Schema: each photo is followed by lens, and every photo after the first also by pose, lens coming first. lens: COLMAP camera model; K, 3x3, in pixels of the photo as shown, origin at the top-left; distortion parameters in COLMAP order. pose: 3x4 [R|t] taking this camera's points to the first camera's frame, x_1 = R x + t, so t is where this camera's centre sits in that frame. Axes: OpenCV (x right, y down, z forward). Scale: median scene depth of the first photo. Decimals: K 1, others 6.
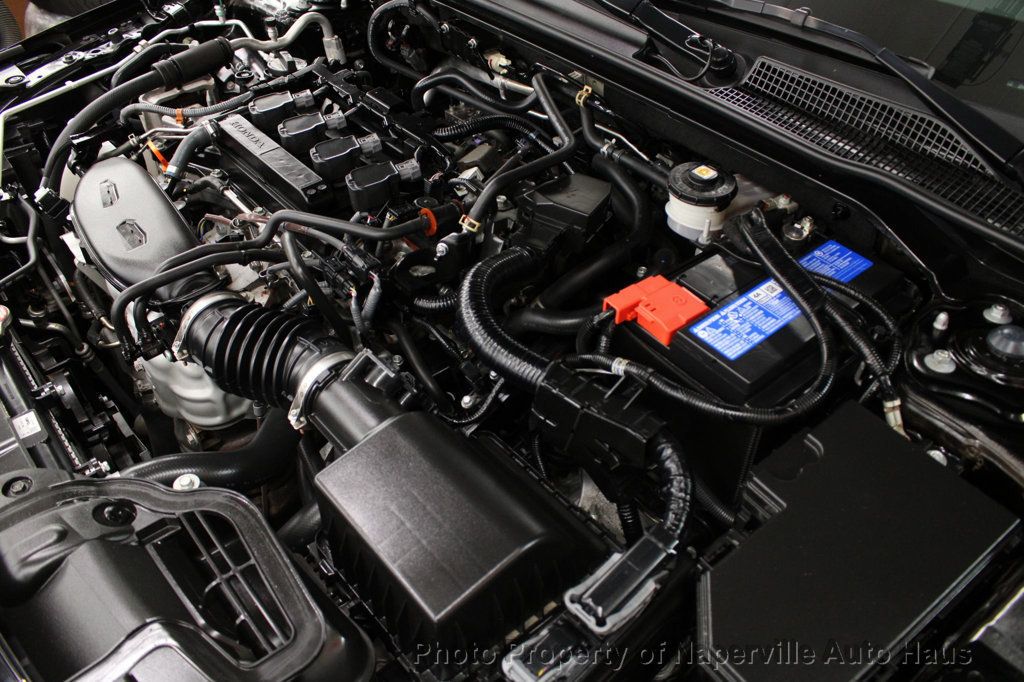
lens RADIAL K [[838.9, 0, 512.0], [0, 838.9, 341.0], [0, 0, 1]] dist [-0.050561, 0.004334]
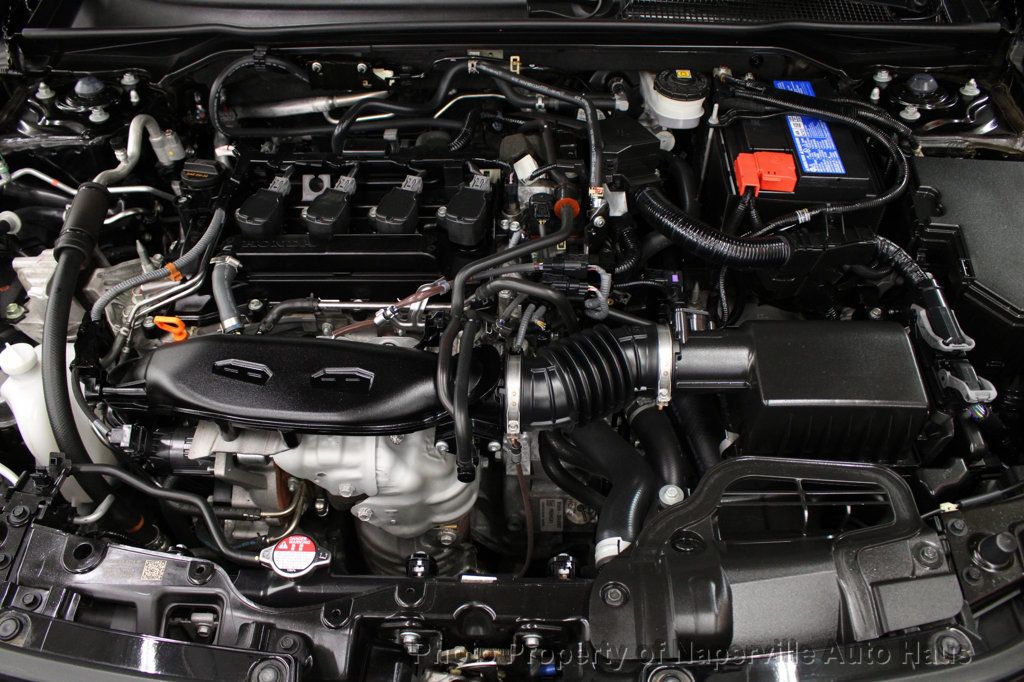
lens RADIAL K [[838.9, 0, 512.0], [0, 838.9, 341.0], [0, 0, 1]] dist [-0.050561, 0.004334]
pose [[0.668638, -0.544610, 0.506284, -0.901925], [0.514445, 0.830425, 0.213872, -0.307089], [-0.536907, 0.117452, 0.835425, 0.166672]]
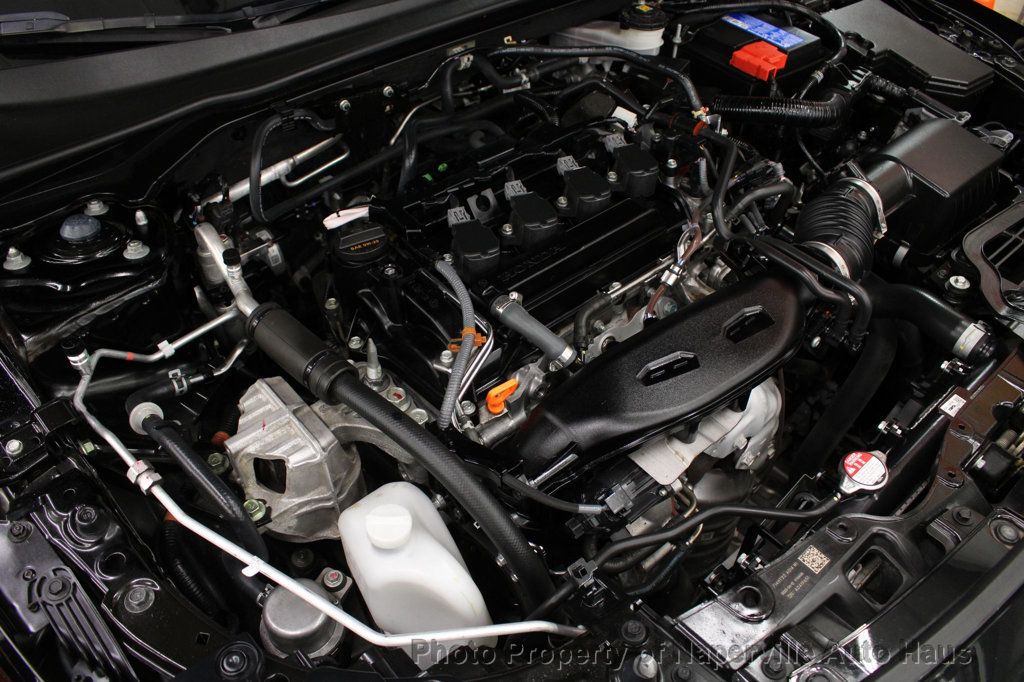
lens RADIAL K [[838.9, 0, 512.0], [0, 838.9, 341.0], [0, 0, 1]] dist [-0.050561, 0.004334]
pose [[-0.021041, -0.689219, 0.724247, -1.308166], [0.655822, 0.537260, 0.530329, -0.891862], [-0.754622, 0.486136, 0.440701, 0.946631]]
